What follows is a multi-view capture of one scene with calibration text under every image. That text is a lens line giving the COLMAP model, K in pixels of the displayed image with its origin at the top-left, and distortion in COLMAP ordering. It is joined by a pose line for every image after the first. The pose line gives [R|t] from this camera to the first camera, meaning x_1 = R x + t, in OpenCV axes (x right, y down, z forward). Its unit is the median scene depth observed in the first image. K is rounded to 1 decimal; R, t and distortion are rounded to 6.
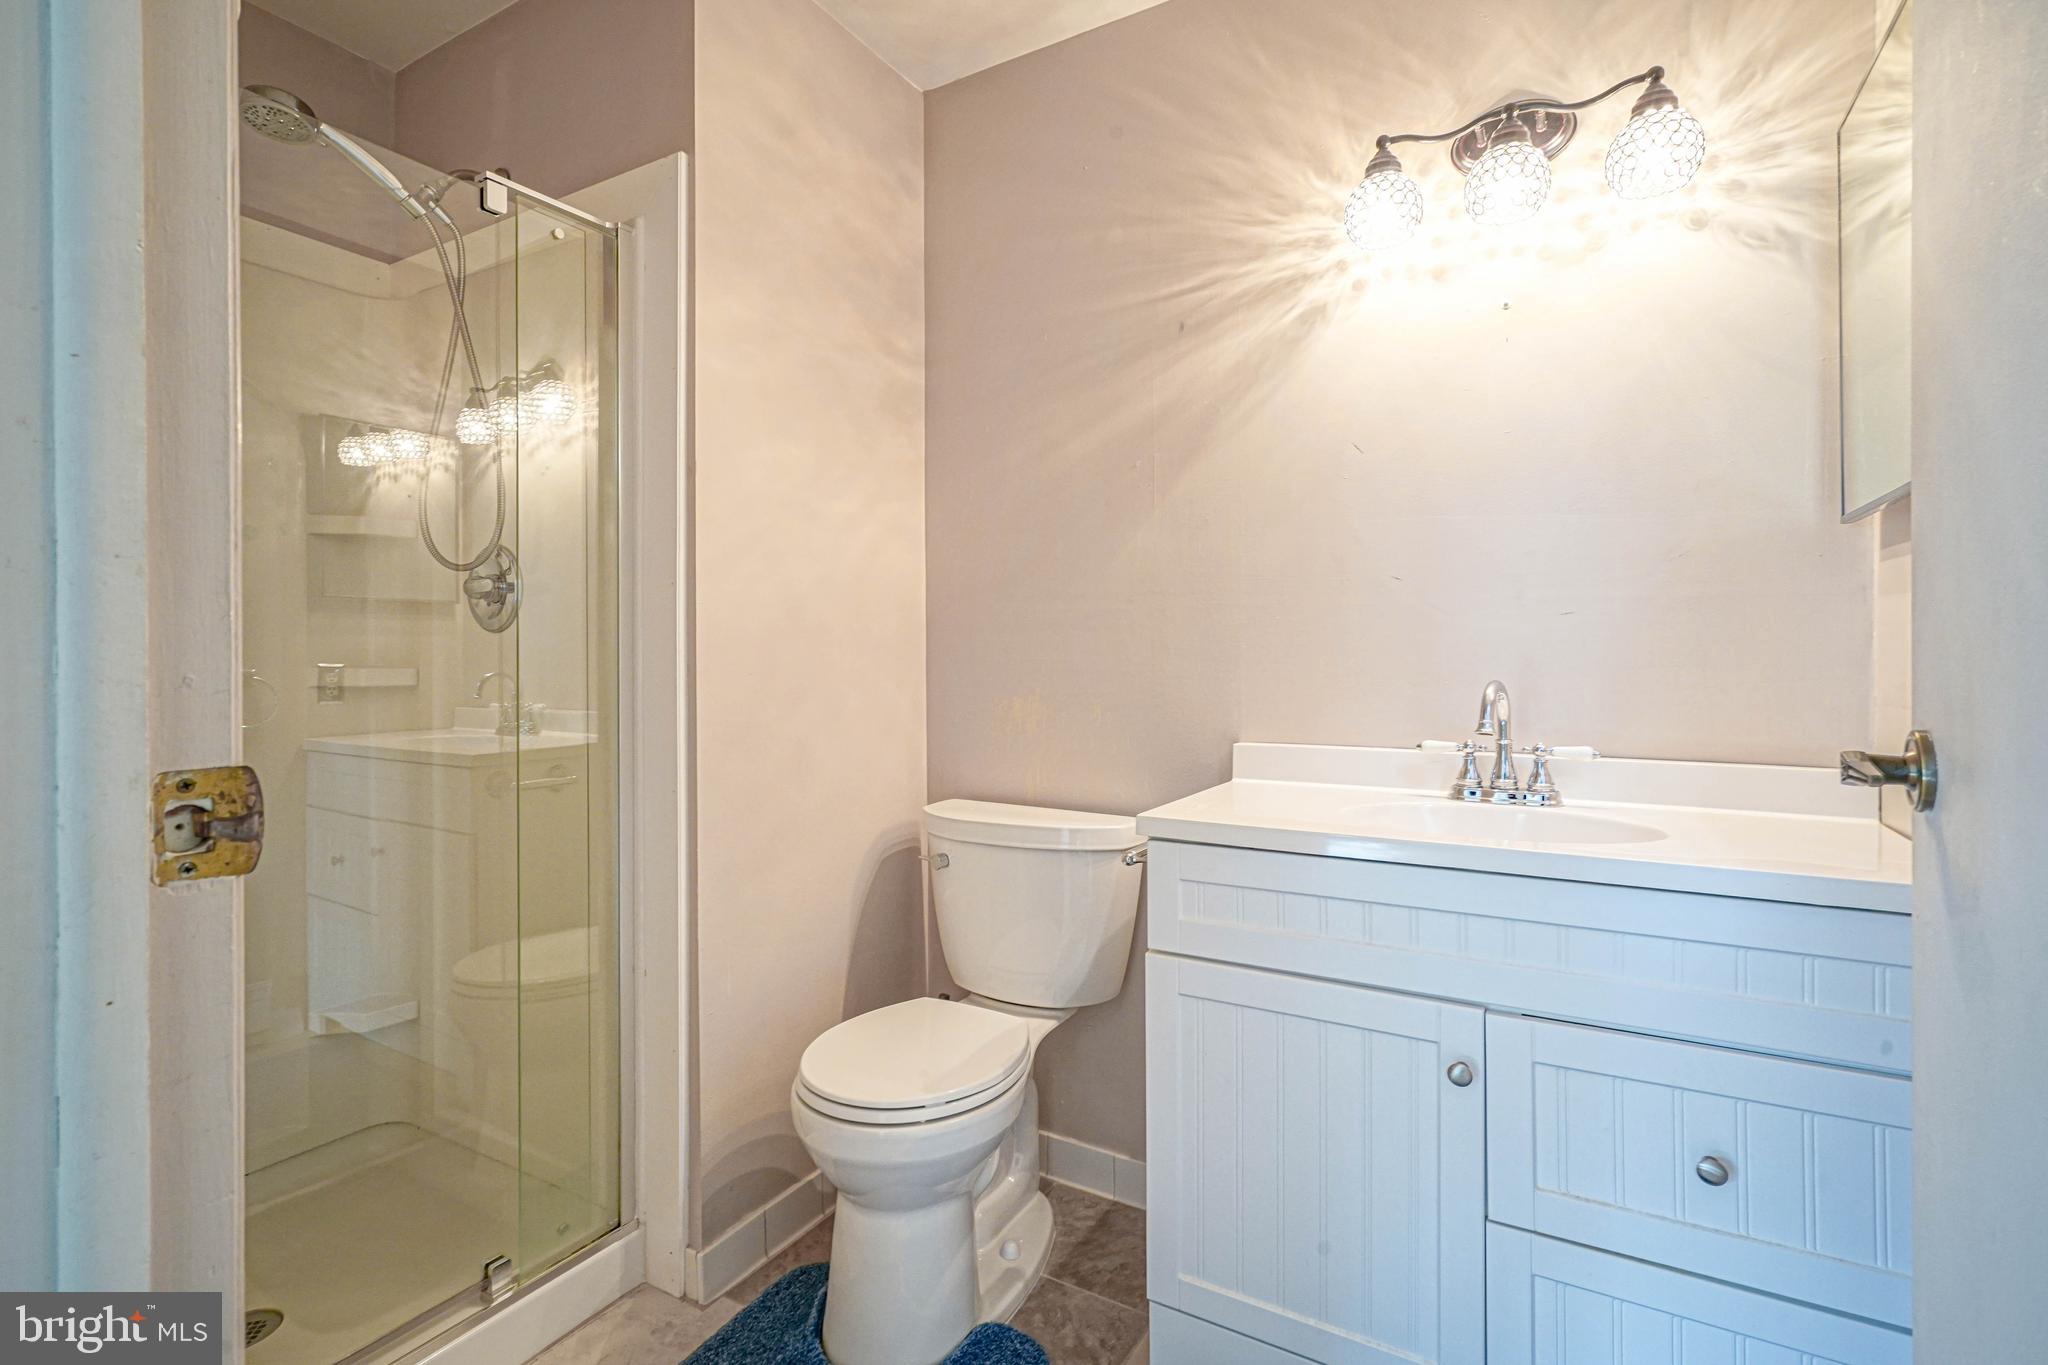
lens RADIAL K [[960.2, 0, 977.3], [0, 960.2, 655.9], [0, 0, 1]] dist [-0.003398, 0.002887]
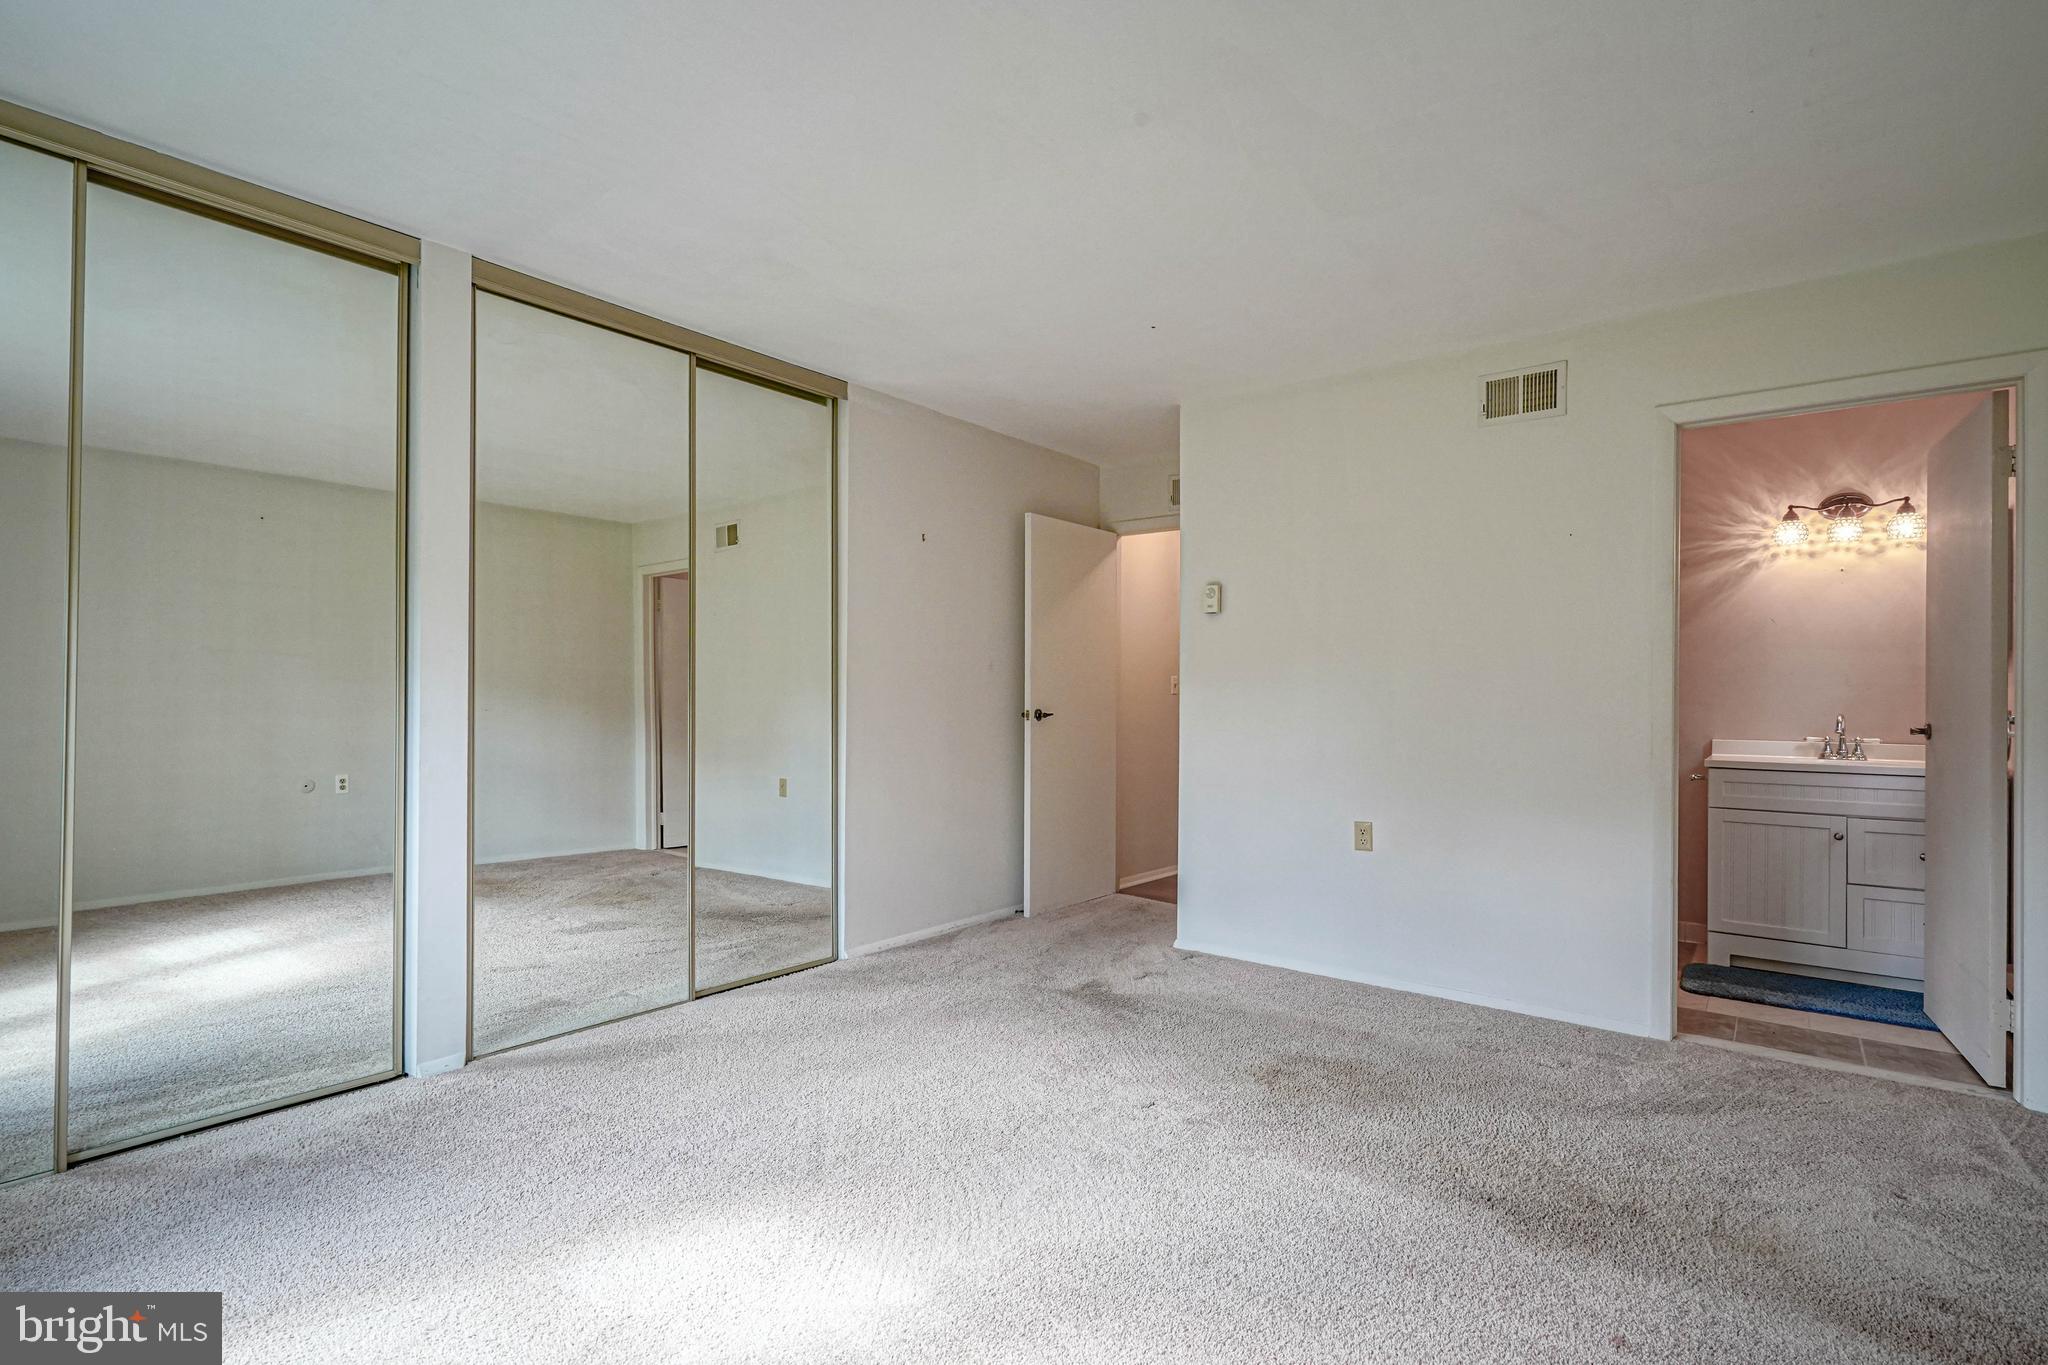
lens RADIAL K [[960.2, 0, 1030.8], [0, 960.2, 691.3], [0, 0, 1]] dist [-0.003398, 0.002887]
pose [[0.993204, 0.010806, -0.115881, -1.234201], [-0.011939, 0.999887, -0.009081, 0.012028], [0.115769, 0.010403, 0.993222, -1.702780]]
